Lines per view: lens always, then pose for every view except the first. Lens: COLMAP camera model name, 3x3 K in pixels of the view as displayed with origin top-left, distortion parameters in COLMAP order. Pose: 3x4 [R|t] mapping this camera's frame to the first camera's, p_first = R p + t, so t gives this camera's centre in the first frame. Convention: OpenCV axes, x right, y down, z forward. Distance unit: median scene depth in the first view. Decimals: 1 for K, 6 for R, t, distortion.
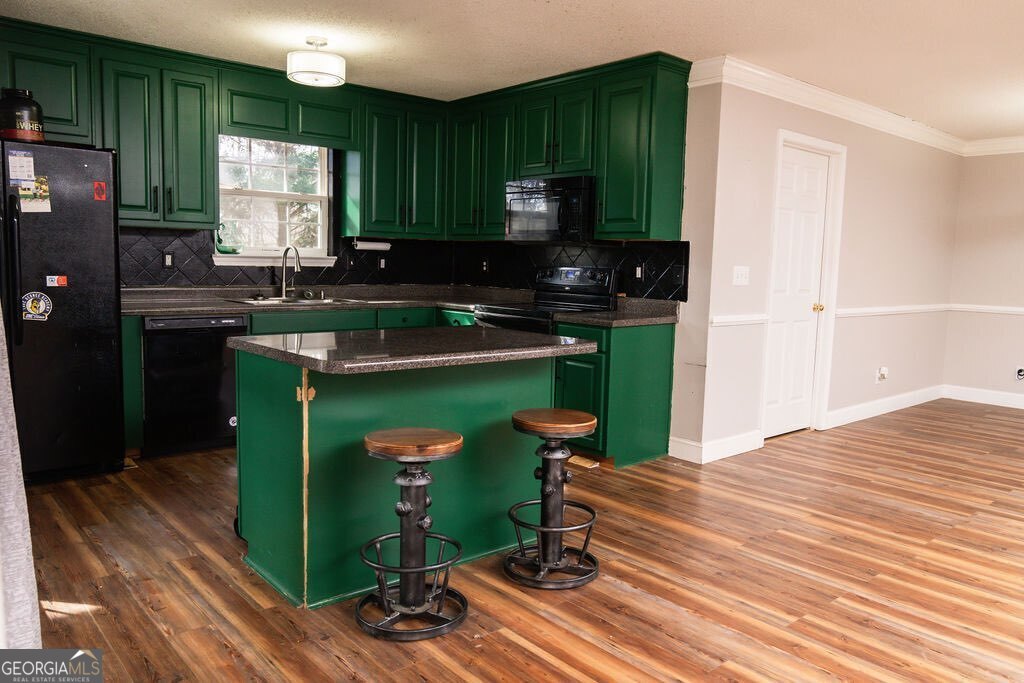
lens RADIAL K [[746.2, 0, 512.0], [0, 746.2, 341.5], [0, 0, 1]] dist [-0.027065, 0.012898]
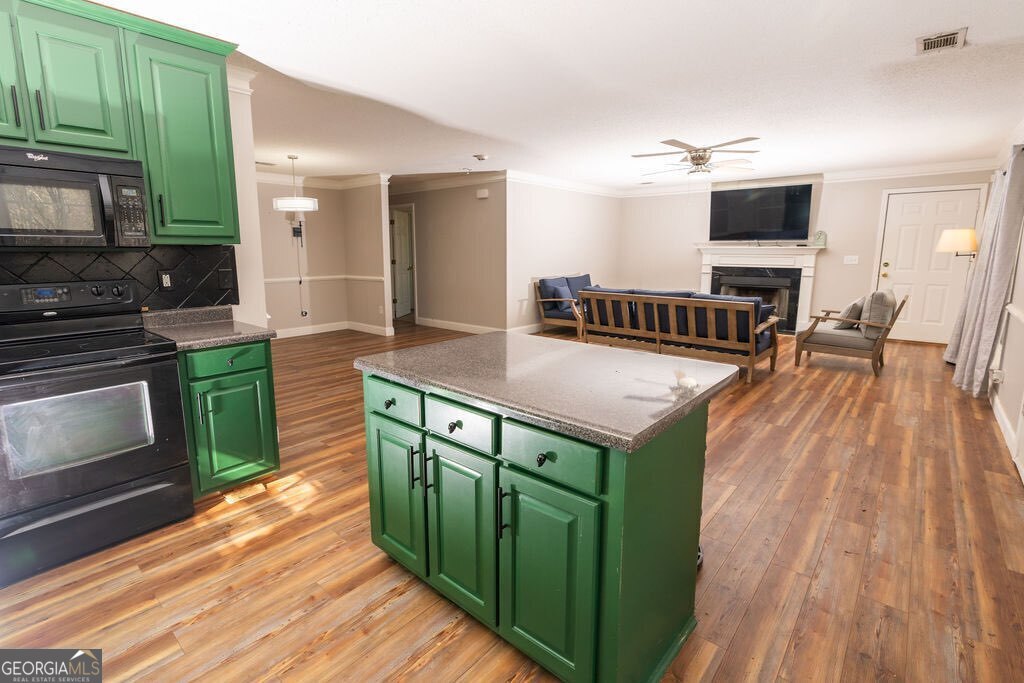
lens RADIAL K [[479.6, 0, 489.9], [0, 479.6, 326.3], [0, 0, 1]] dist [-0.004952, 0.000317]
pose [[-0.121289, -0.181325, 0.975915, -0.536612], [0.108448, 0.974867, 0.194609, -0.132648], [-0.986675, 0.129440, -0.098577, 0.837483]]
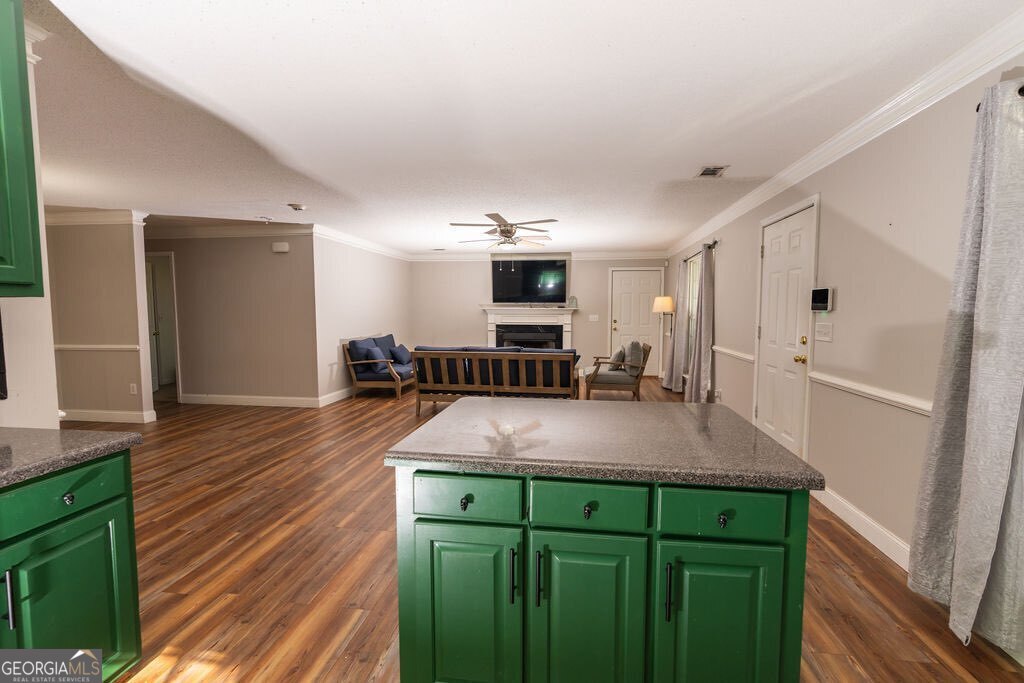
lens RADIAL K [[457.5, 0, 515.6], [0, 457.5, 343.3], [0, 0, 1]] dist [-0.006858, 0.003490]
pose [[-0.658770, -0.079739, 0.748107, -0.365422], [0.065302, 0.984554, 0.162445, -0.150931], [-0.749505, 0.155867, -0.643387, 1.063328]]
